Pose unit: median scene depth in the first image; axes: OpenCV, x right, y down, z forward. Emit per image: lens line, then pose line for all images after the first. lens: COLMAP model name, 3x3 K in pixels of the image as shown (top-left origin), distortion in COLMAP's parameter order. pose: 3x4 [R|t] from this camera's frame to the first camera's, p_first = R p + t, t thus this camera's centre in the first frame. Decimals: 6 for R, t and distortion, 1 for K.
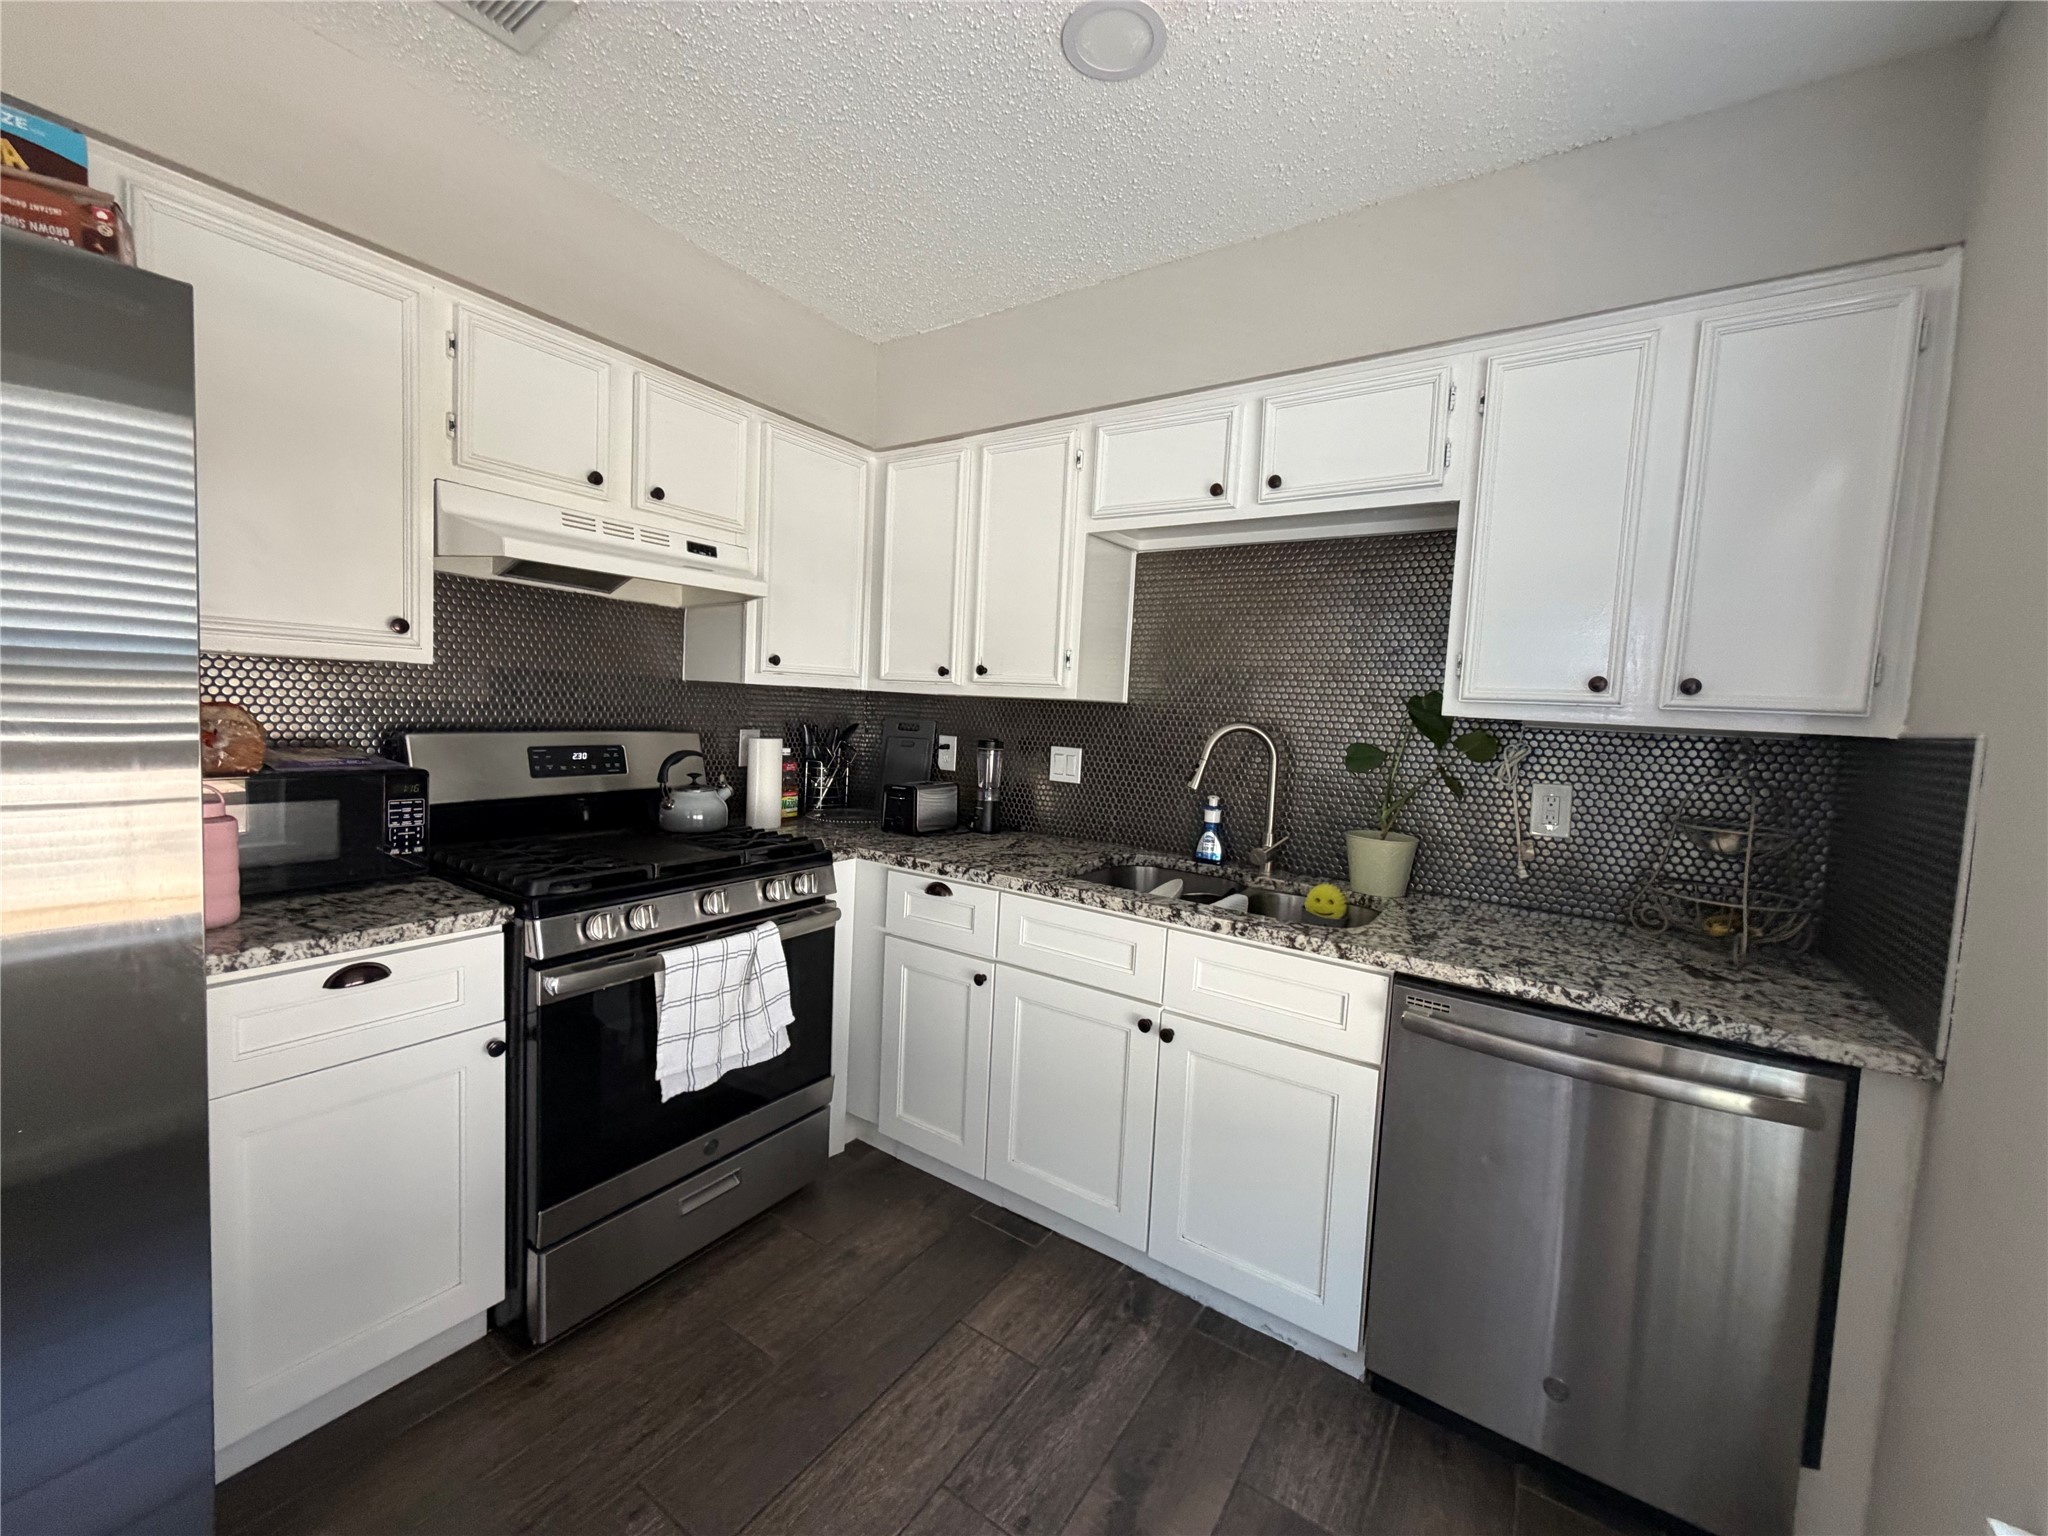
lens RADIAL K [[816.4, 0, 1022.3], [0, 816.4, 763.5], [0, 0, 1]] dist [-0.000568, -0.000047]
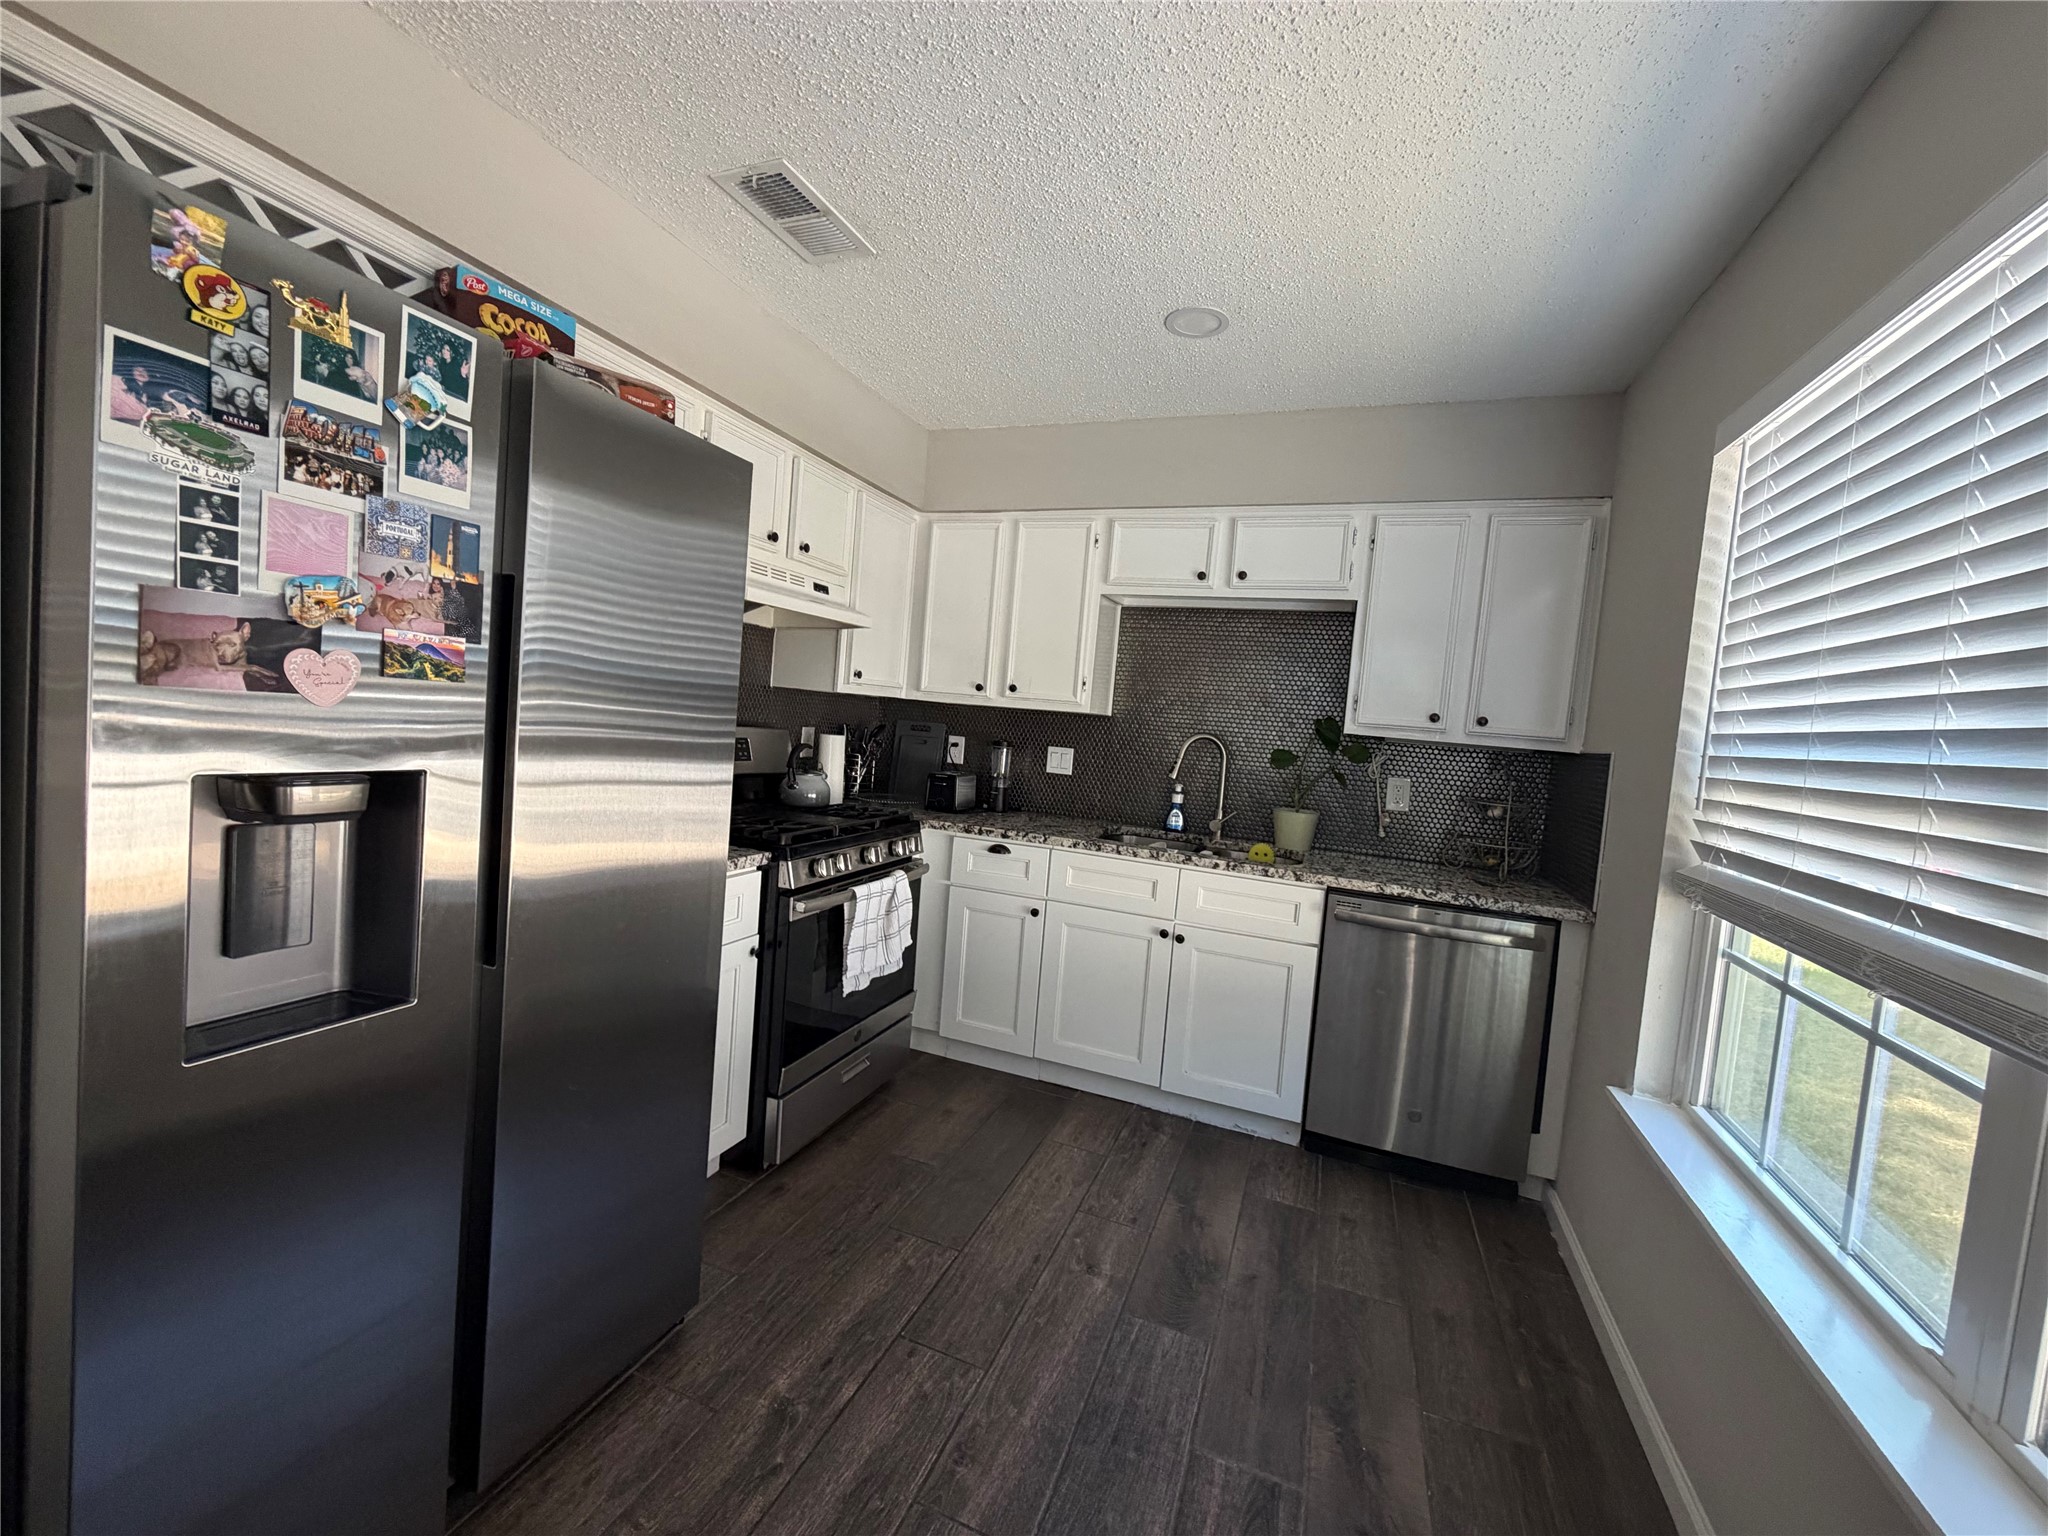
lens RADIAL K [[816.4, 0, 1025.1], [0, 816.4, 761.5], [0, 0, 1]] dist [-0.000568, -0.000047]
pose [[0.974659, 0.018421, 0.222938, -0.431539], [-0.018022, 0.999830, -0.003825, 0.013477], [-0.222970, -0.000290, 0.974825, -0.401157]]
